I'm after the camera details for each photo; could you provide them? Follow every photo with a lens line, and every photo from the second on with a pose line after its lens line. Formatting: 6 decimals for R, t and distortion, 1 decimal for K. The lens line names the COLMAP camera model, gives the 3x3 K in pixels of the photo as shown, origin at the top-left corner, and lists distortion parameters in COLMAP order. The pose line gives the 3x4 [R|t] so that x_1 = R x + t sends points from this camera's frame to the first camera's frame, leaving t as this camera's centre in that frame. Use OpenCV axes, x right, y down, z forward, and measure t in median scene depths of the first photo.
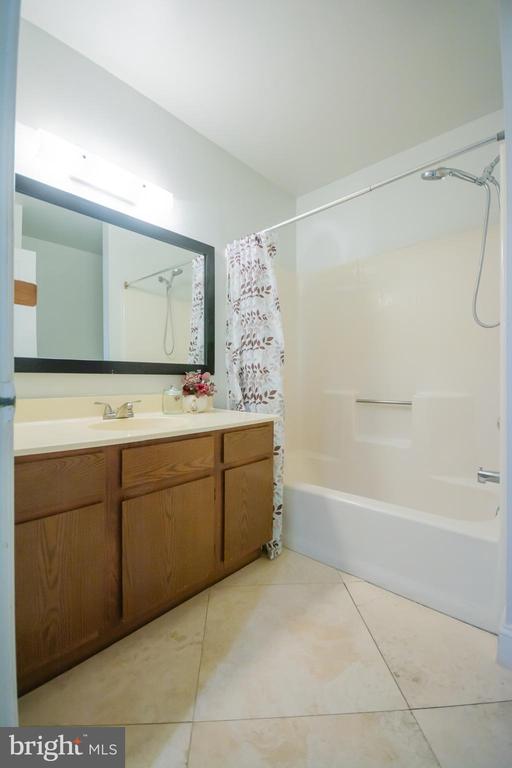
lens RADIAL K [[327.5, 0, 256.8], [0, 327.5, 381.1], [0, 0, 1]] dist [-0.014440, 0.000375]
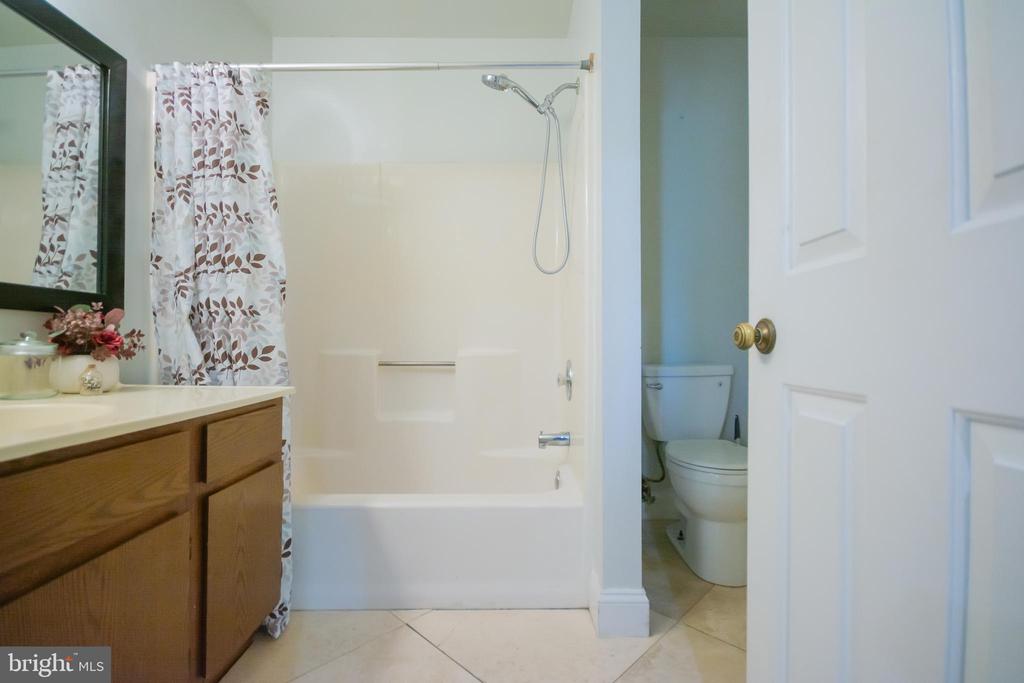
lens RADIAL K [[447.1, 0, 516.0], [0, 447.1, 342.5], [0, 0, 1]] dist [0.014273, -0.015472]
pose [[0.741442, 0.003095, 0.671010, -0.154347], [0.002830, 0.999966, -0.007739, 0.028657], [-0.671011, 0.007637, 0.741408, 0.113554]]
